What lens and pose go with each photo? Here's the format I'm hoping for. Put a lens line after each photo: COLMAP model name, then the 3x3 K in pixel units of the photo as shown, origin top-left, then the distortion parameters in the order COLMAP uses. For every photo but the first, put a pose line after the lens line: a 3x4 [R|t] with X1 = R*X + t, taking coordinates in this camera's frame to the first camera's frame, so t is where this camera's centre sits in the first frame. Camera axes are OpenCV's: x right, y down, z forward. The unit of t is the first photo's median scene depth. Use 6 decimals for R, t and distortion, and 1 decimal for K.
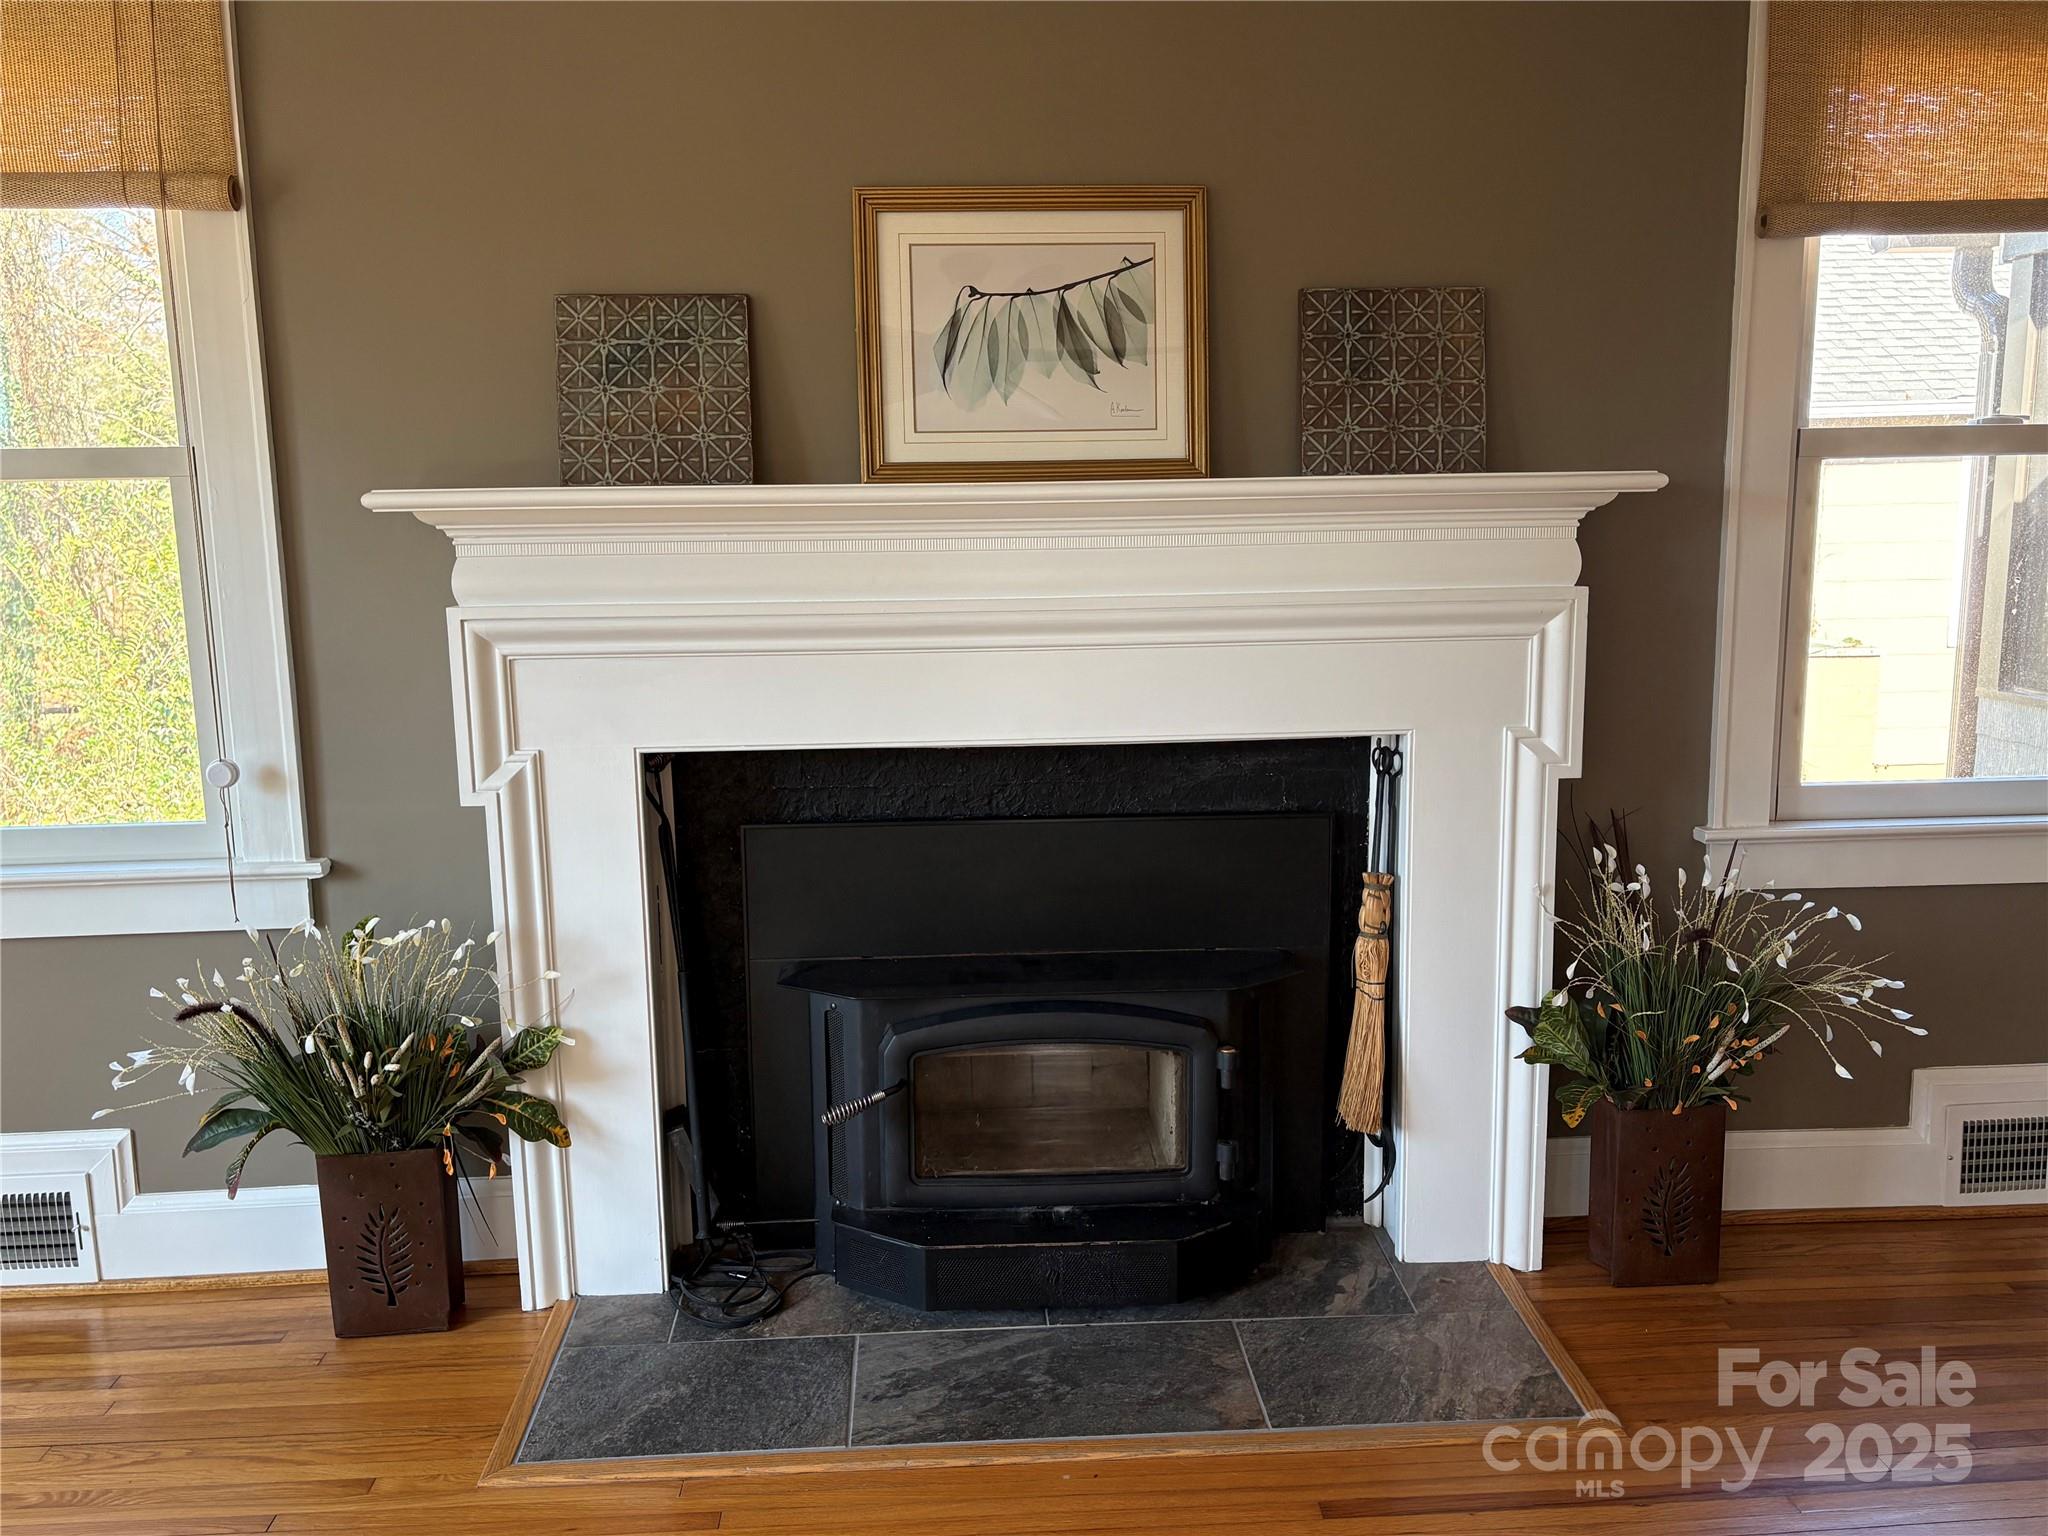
lens RADIAL K [[1708.4, 0, 1022.2], [0, 1708.4, 803.4], [0, 0, 1]] dist [0.035841, 0.002114]
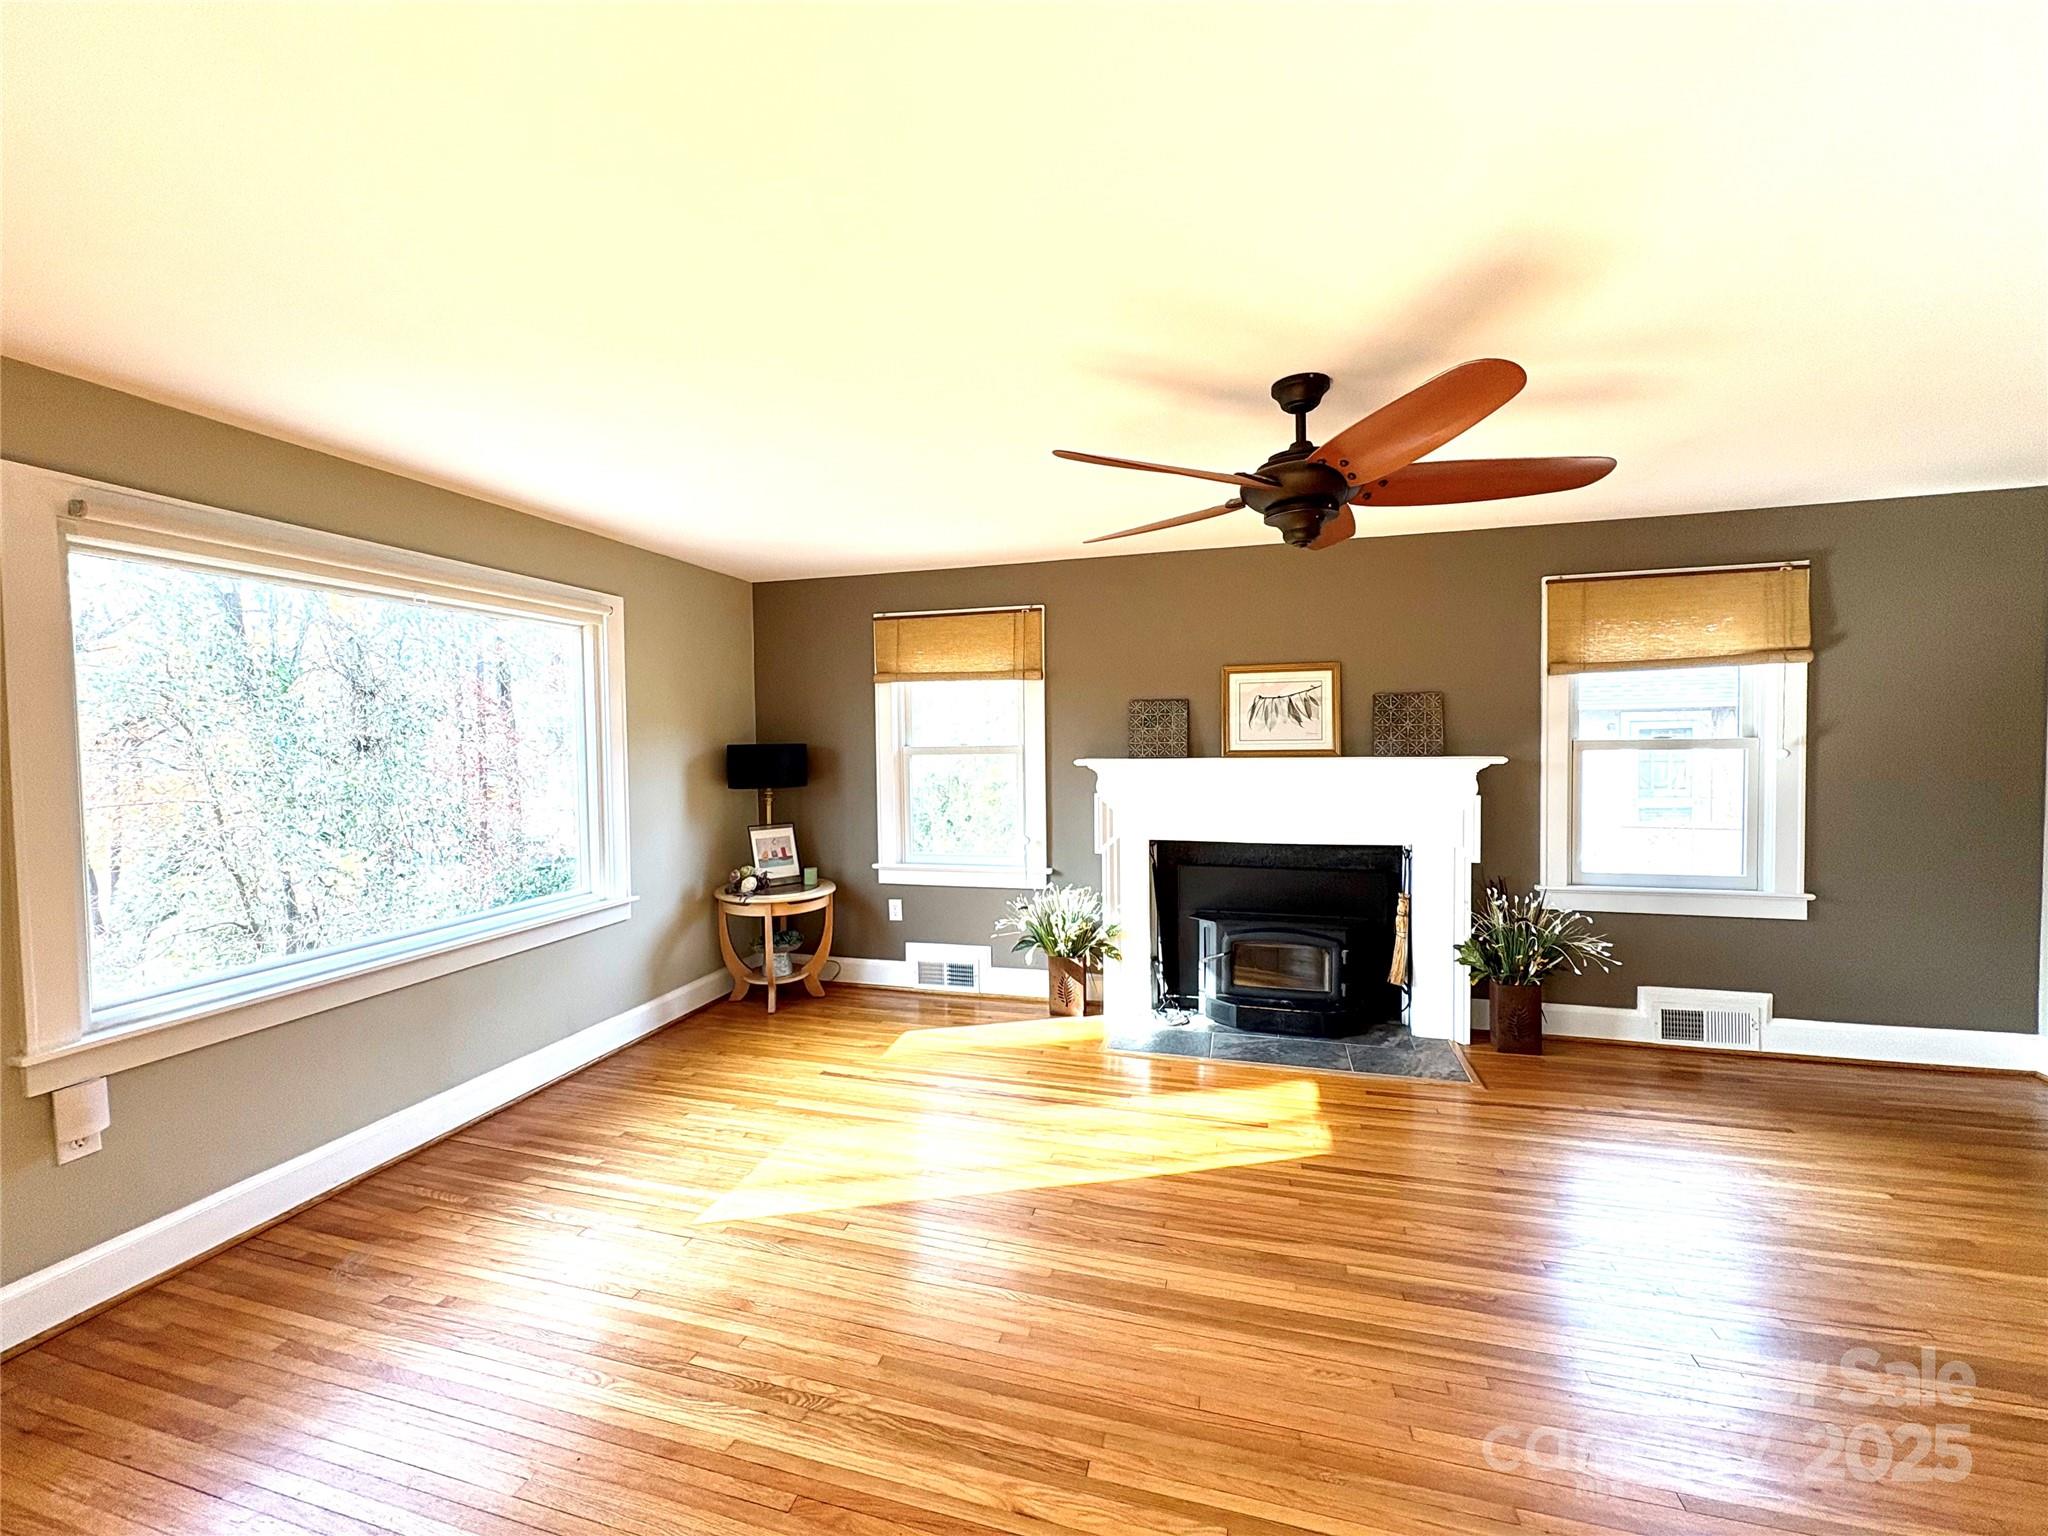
lens RADIAL K [[819.5, 0, 1020.0], [0, 819.5, 767.7], [0, 0, 1]] dist [0.000123, 0.000473]
pose [[0.945383, 0.013555, -0.325681, 0.045955], [-0.059020, 0.989739, -0.130128, 0.049827], [0.320575, 0.142242, 0.936482, -0.523810]]
